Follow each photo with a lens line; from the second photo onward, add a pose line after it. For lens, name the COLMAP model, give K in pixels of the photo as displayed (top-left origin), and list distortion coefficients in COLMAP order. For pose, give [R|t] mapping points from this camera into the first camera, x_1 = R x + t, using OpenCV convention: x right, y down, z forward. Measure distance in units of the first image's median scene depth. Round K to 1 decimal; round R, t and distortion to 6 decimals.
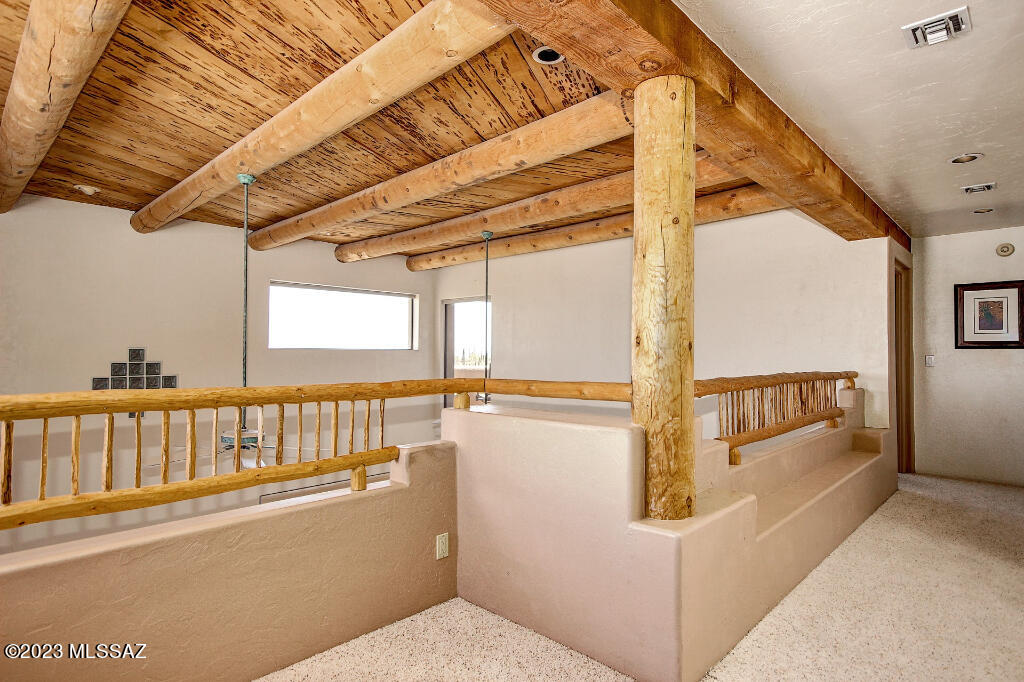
lens RADIAL K [[531.4, 0, 499.1], [0, 531.4, 339.5], [0, 0, 1]] dist [0.004008, 0.001060]
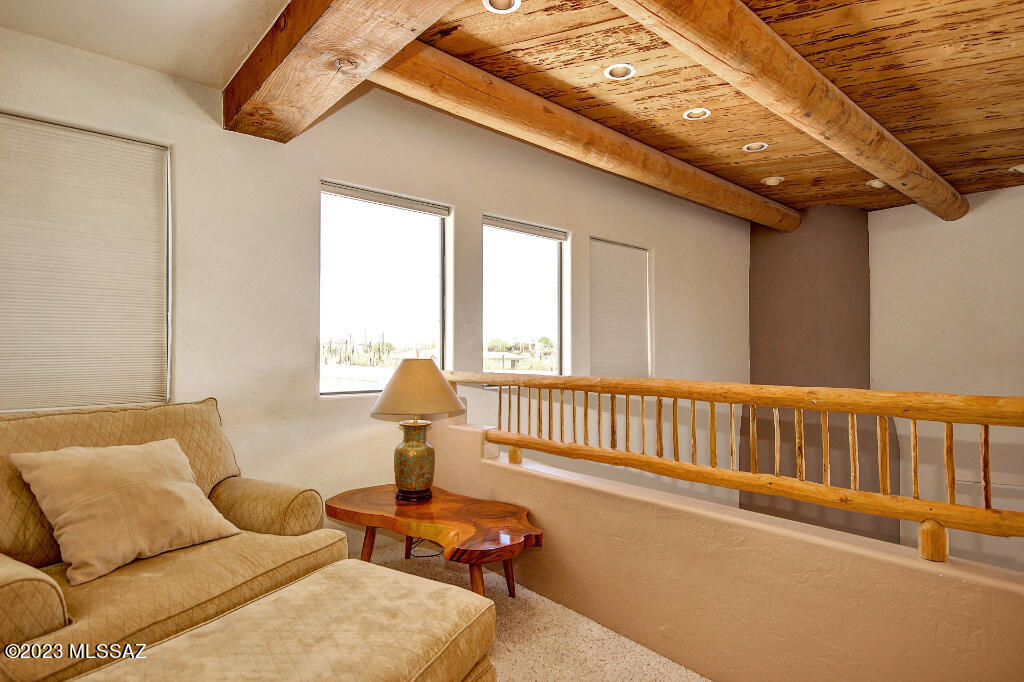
lens RADIAL K [[548.3, 0, 513.4], [0, 548.3, 346.1], [0, 0, 1]] dist [0.003279, 0.006300]
pose [[-0.074708, -0.024129, -0.996913, 0.411910], [0.015237, 0.999563, -0.025335, 0.031280], [0.997089, -0.017083, -0.074308, 0.509790]]
